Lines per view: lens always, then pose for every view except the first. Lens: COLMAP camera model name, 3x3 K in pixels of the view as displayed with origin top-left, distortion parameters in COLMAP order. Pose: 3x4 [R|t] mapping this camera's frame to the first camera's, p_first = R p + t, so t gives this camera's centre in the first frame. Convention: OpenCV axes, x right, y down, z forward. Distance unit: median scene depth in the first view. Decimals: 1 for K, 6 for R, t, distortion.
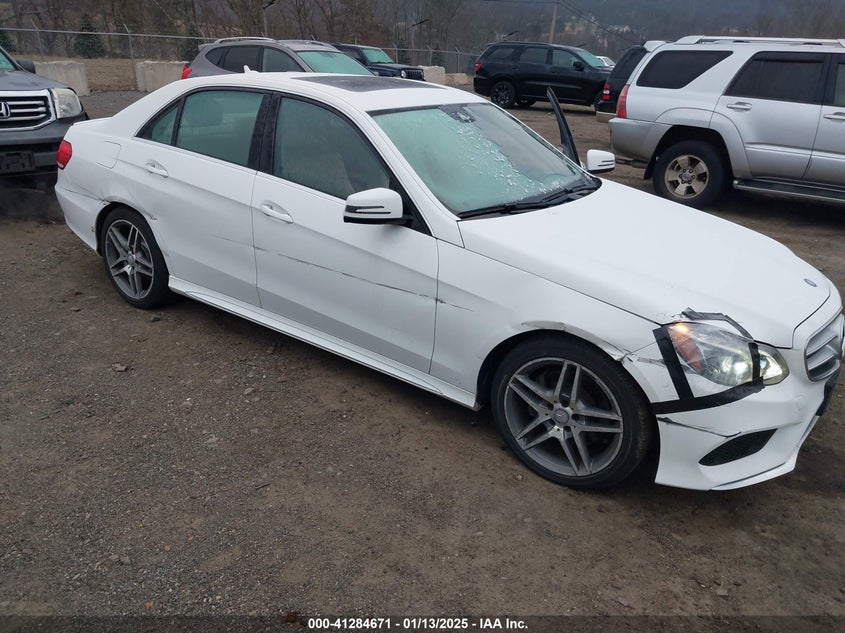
lens RADIAL K [[707.2, 0, 422.5], [0, 707.2, 316.5], [0, 0, 1]] dist [0.005922, 0.002666]
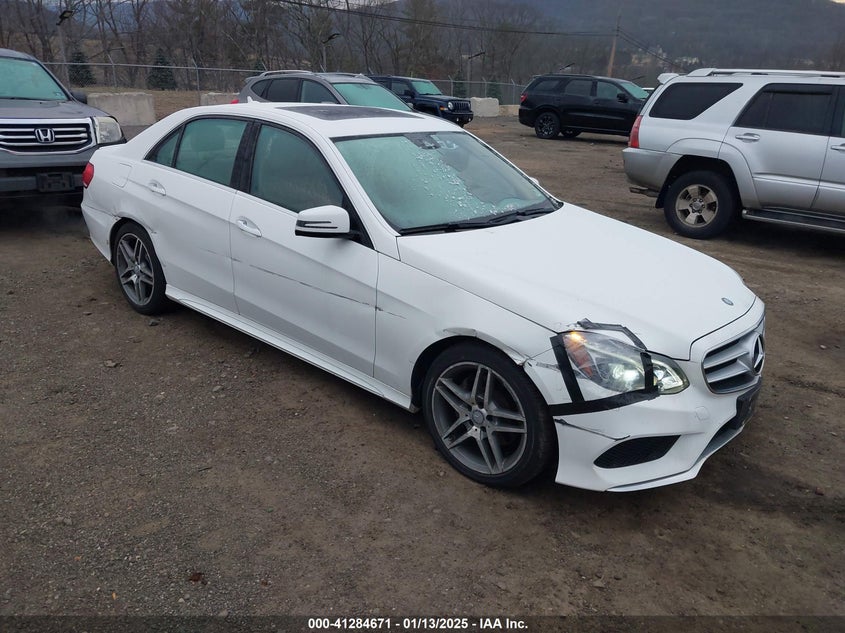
lens RADIAL K [[712.8, 0, 419.3], [0, 712.8, 307.9], [0, 0, 1]] dist [0.012366, -0.007614]
pose [[0.995190, 0.029237, -0.093503, 0.167874], [-0.034179, 0.998078, -0.051694, 0.027663], [0.091812, 0.054641, 0.994276, -0.078805]]
